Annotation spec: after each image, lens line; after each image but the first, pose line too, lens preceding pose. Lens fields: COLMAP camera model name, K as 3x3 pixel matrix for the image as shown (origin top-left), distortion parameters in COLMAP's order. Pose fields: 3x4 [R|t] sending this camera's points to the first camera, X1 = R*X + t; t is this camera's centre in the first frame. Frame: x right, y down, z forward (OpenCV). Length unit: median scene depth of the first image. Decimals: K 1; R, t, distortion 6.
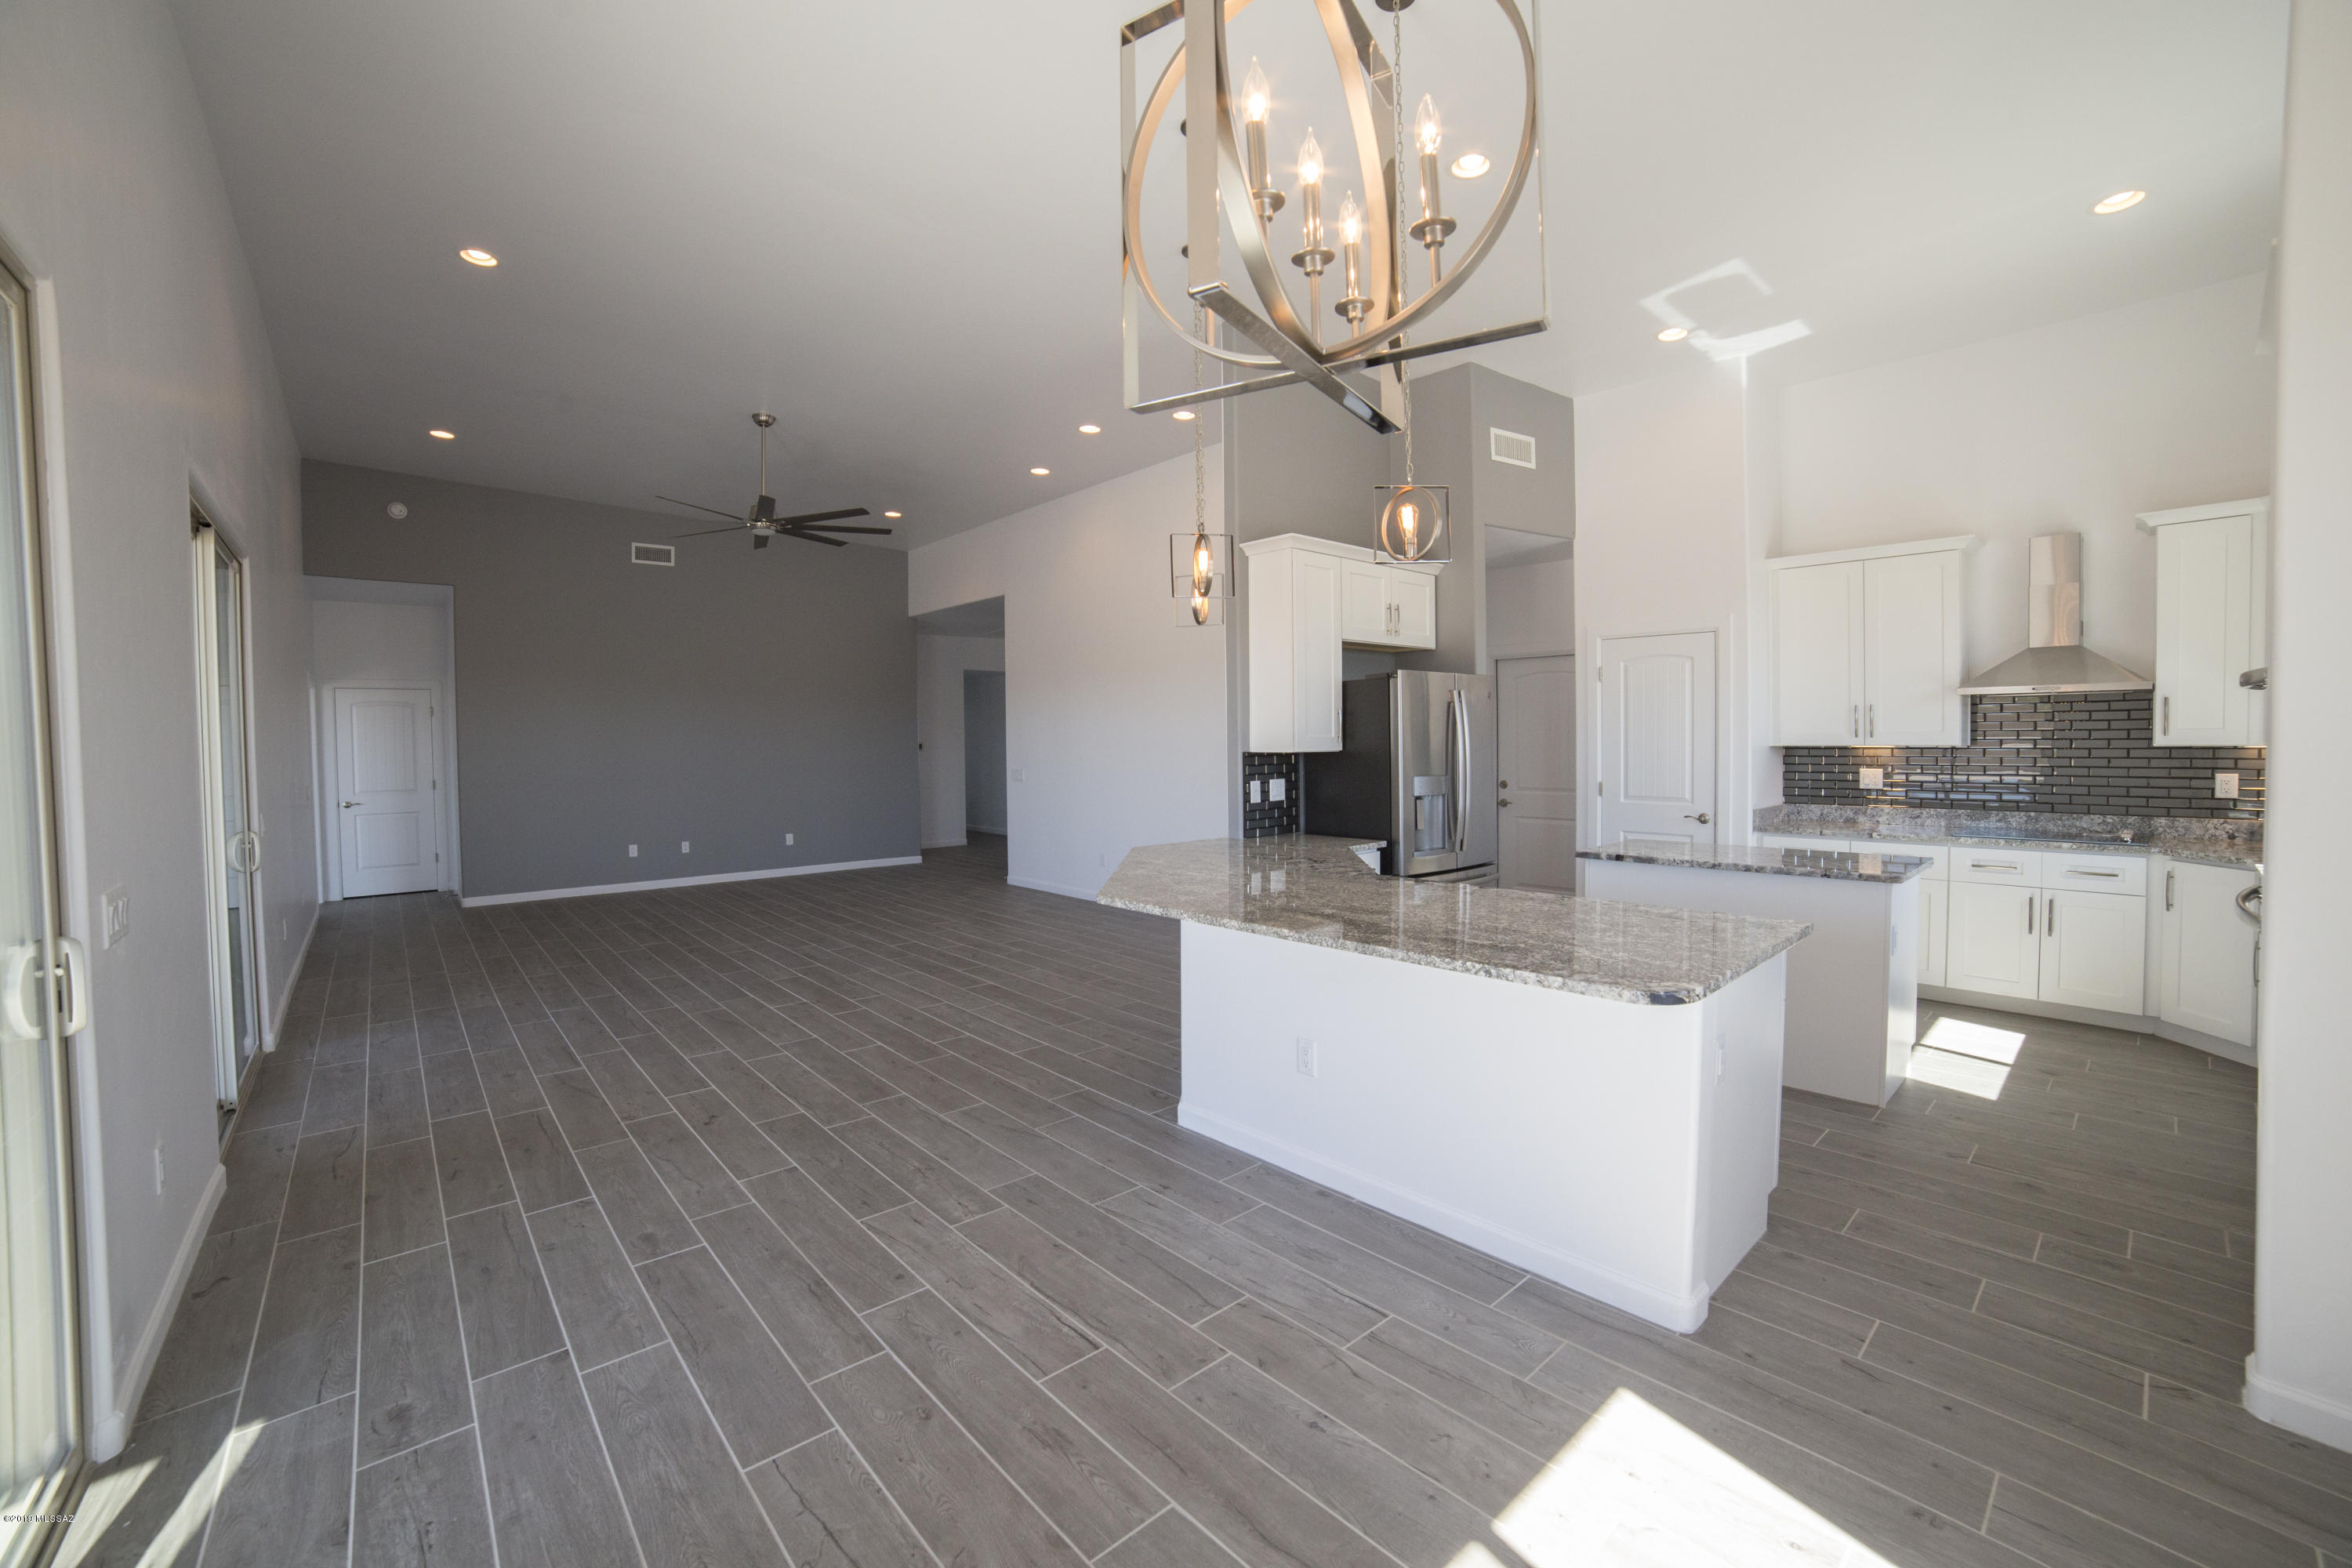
lens RADIAL K [[961.0, 0, 1187.0], [0, 961.0, 775.5], [0, 0, 1]] dist [-0.027268, 0.000201]
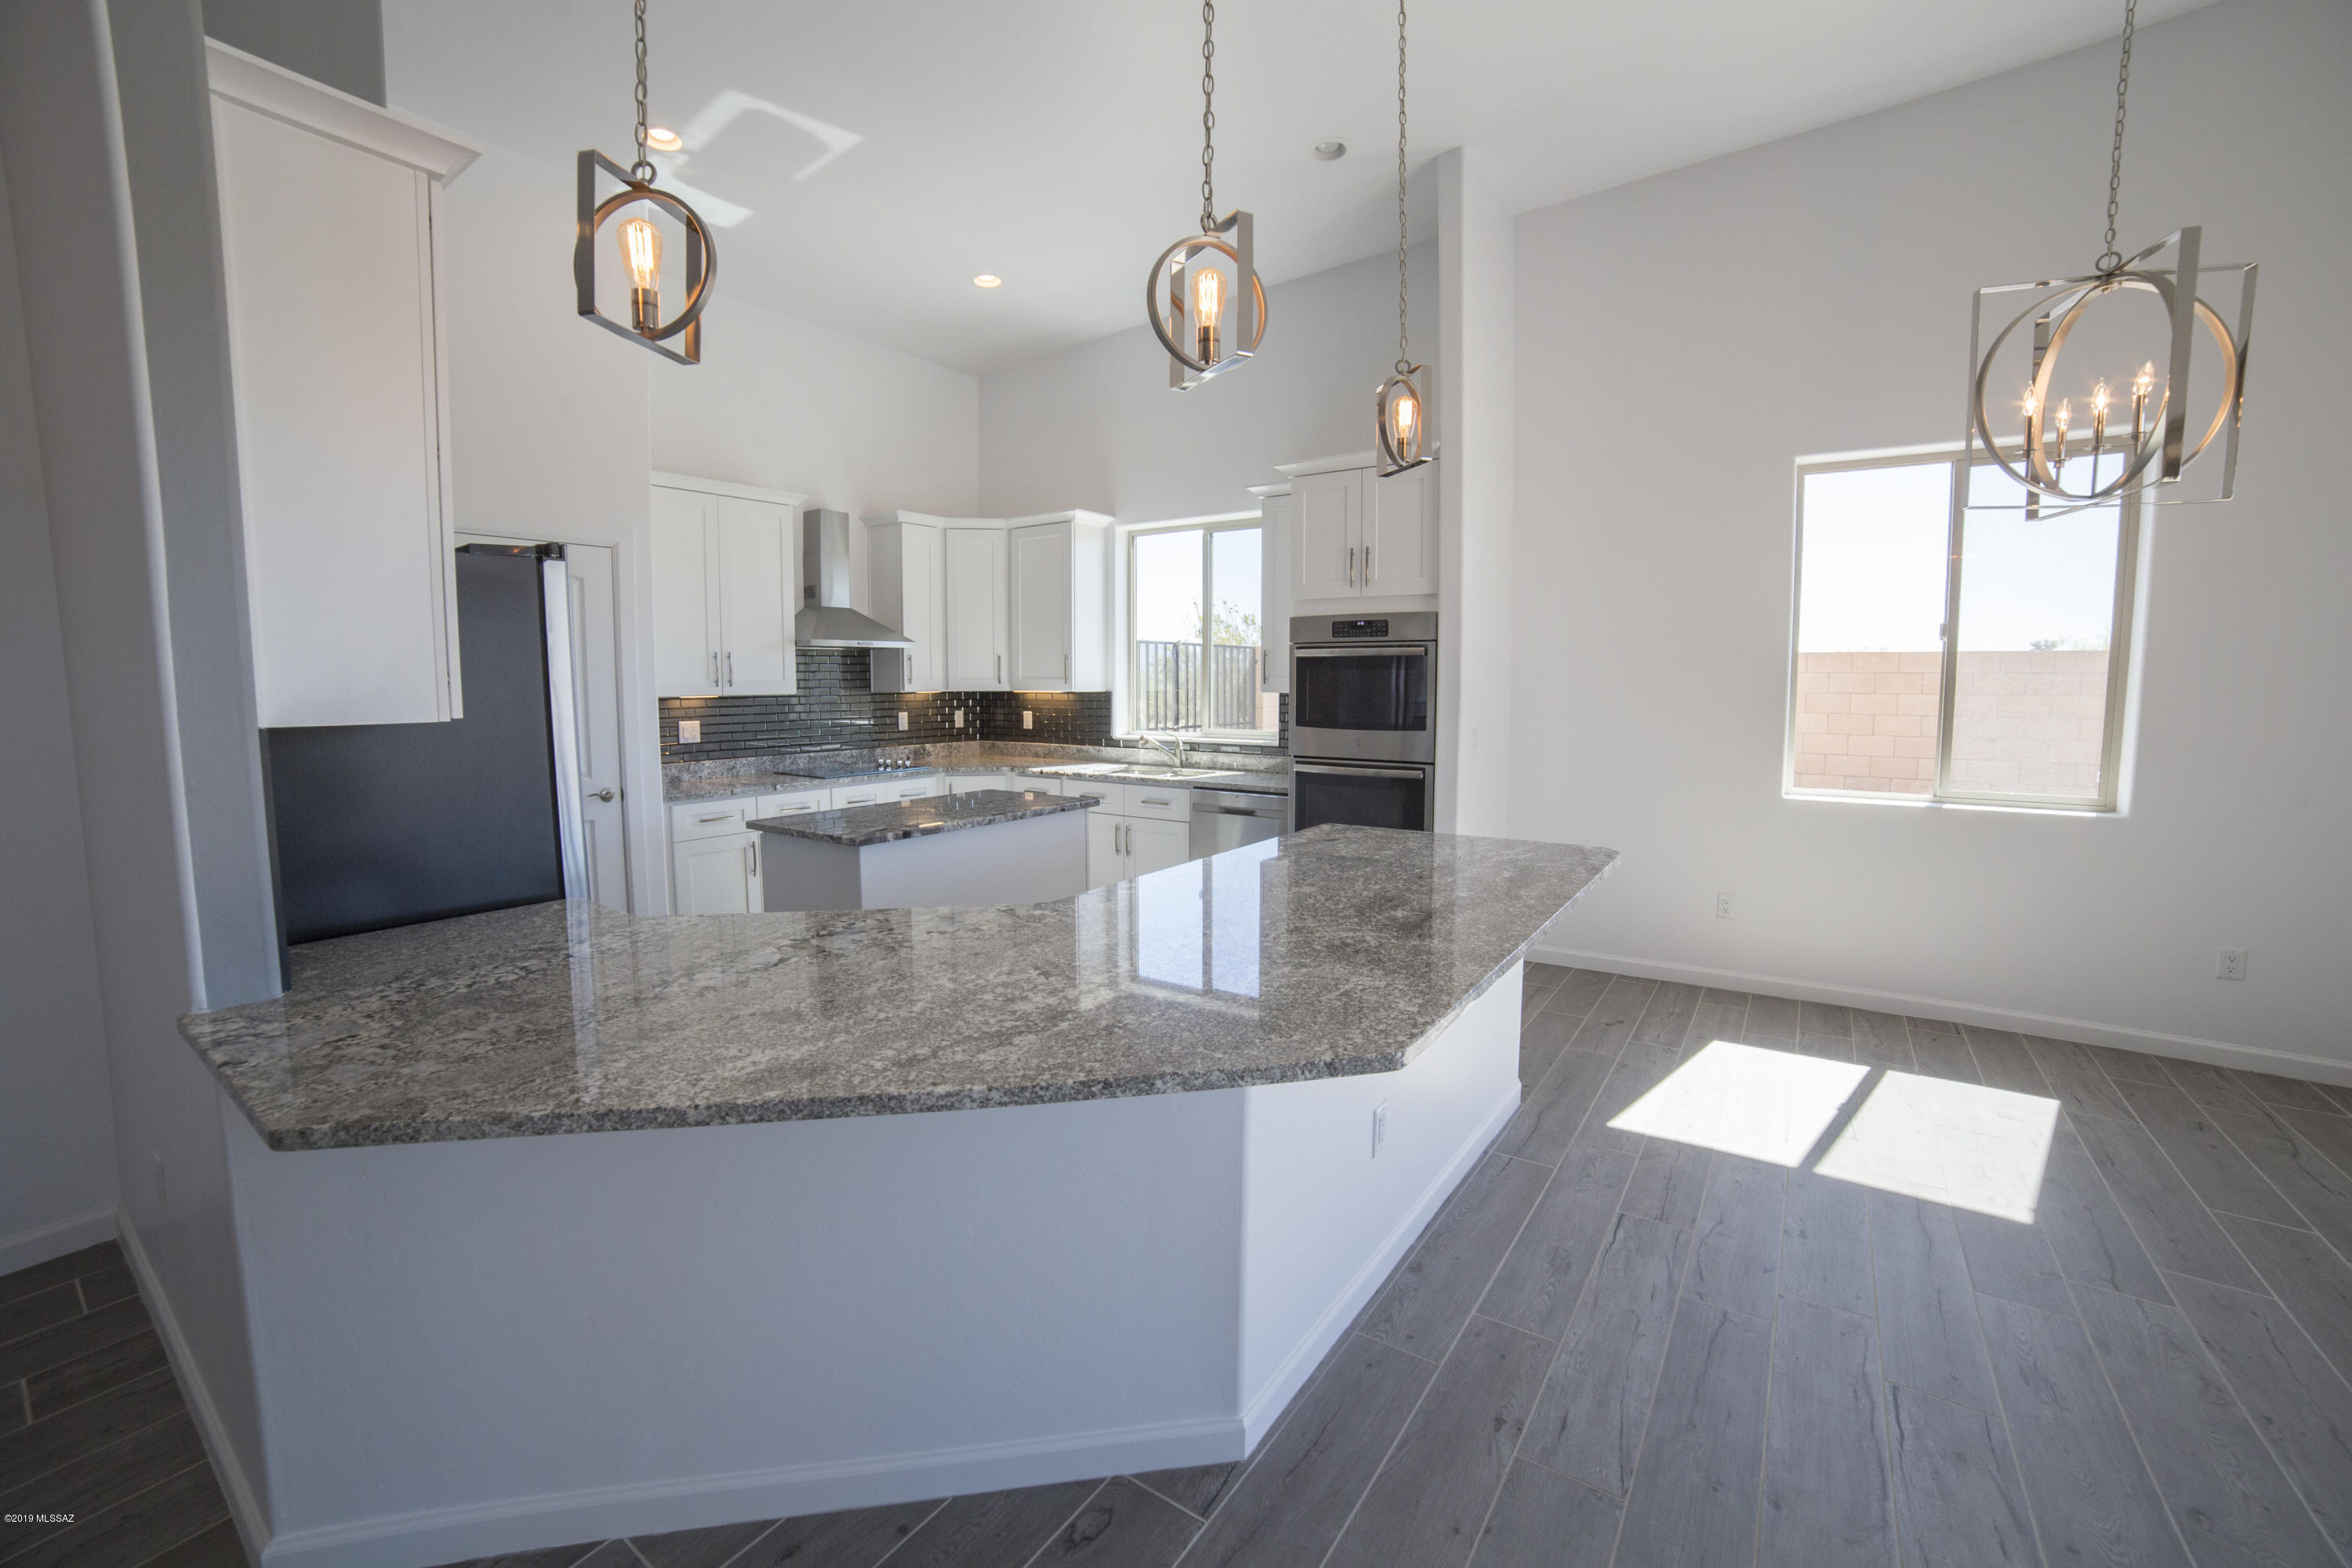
lens RADIAL K [[961.0, 0, 1184.2], [0, 961.0, 763.2], [0, 0, 1]] dist [-0.027268, 0.000201]
pose [[-0.227418, -0.074435, 0.970948, -0.435947], [0.044040, 0.995268, 0.086615, -0.038130], [-0.972801, 0.062459, -0.223064, 1.075955]]
